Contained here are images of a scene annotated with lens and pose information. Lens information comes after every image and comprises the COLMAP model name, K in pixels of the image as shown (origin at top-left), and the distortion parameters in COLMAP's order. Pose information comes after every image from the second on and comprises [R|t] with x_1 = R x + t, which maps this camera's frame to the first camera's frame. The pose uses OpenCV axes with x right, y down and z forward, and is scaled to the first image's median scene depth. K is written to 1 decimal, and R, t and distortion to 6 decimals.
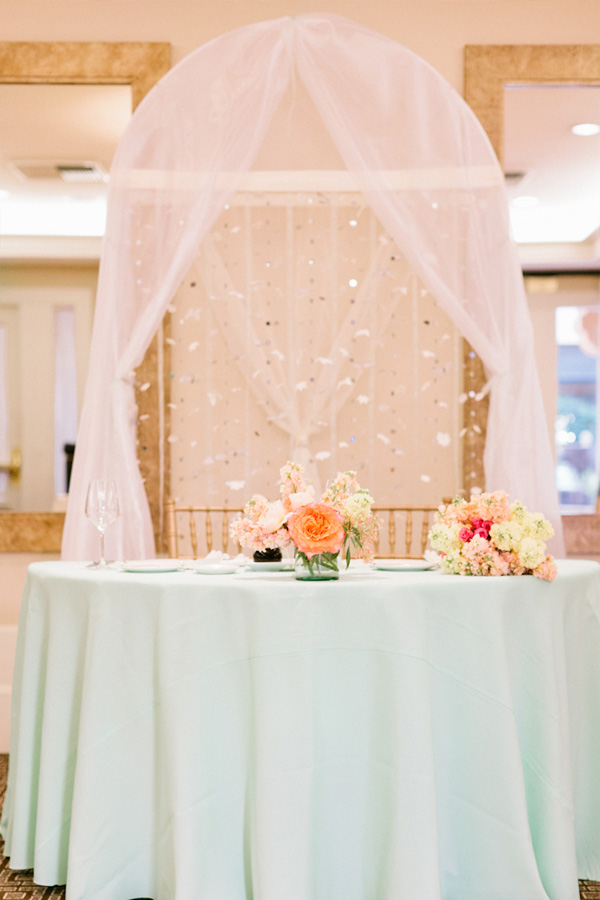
lens RADIAL K [[1301.1, 0, 299.9], [0, 1301.1, 451.1], [0, 0, 1]] dist [-0.162360, 0.000000]
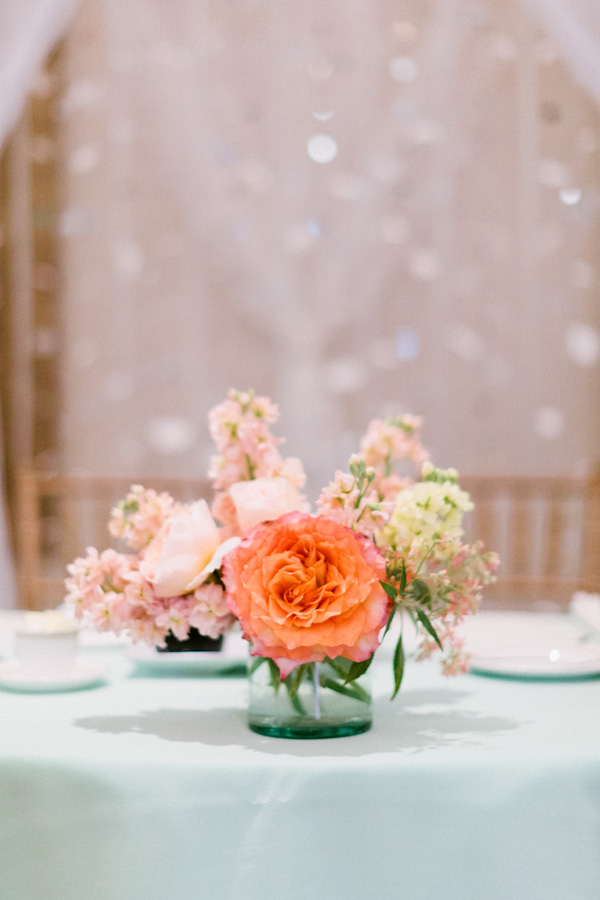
lens RADIAL K [[1301.1, 0, 301.6], [0, 1301.1, 447.2], [0, 0, 1]] dist [-0.162360, 0.000000]
pose [[0.999566, 0.001277, -0.029441, 0.021263], [0.000406, 0.998369, 0.057096, 0.002963], [0.029466, -0.057083, 0.997935, 0.654508]]
